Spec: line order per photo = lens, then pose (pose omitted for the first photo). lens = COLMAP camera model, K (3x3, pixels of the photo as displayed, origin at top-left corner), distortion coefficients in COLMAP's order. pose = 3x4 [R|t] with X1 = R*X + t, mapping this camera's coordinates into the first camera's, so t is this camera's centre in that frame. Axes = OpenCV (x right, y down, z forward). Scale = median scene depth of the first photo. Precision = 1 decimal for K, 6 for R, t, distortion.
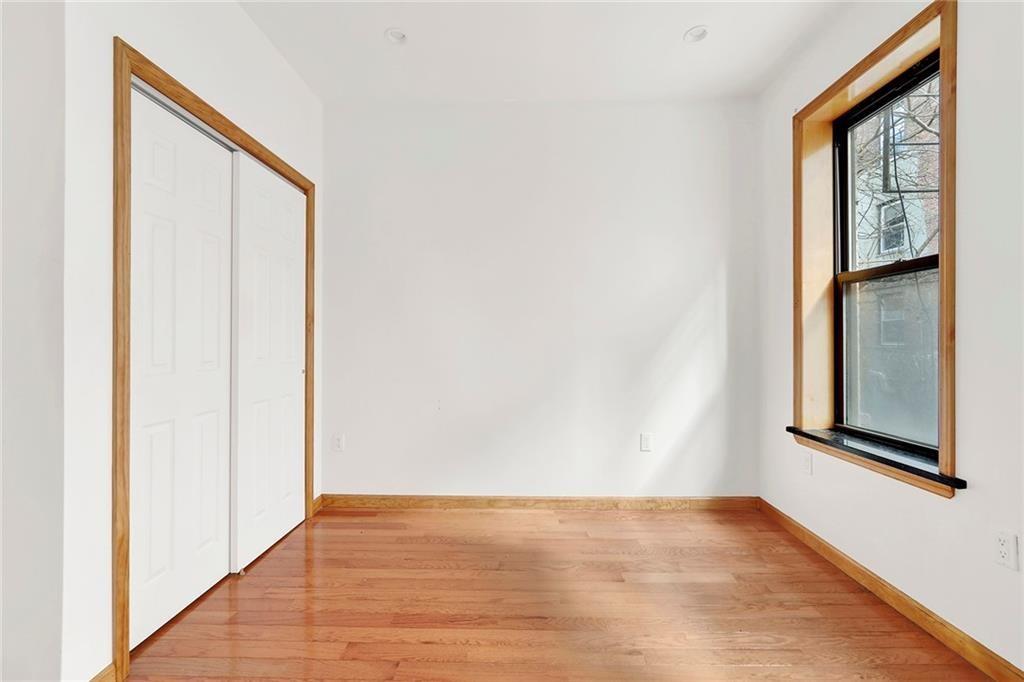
lens RADIAL K [[411.4, 0, 522.1], [0, 411.4, 355.2], [0, 0, 1]] dist [-0.005971, 0.000755]
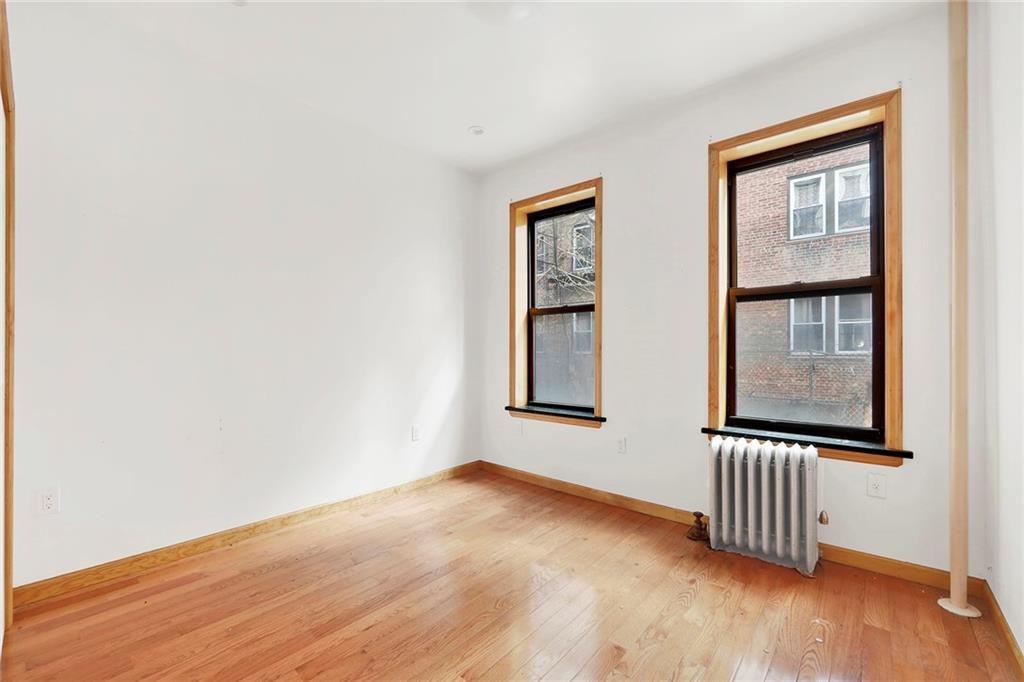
lens RADIAL K [[411.4, 0, 496.3], [0, 411.4, 370.7], [0, 0, 1]] dist [-0.005971, 0.000755]
pose [[0.660955, -0.033150, 0.749693, -0.532424], [0.021895, 0.999450, 0.024889, 0.002380], [-0.750106, -0.000036, 0.661318, 0.021664]]
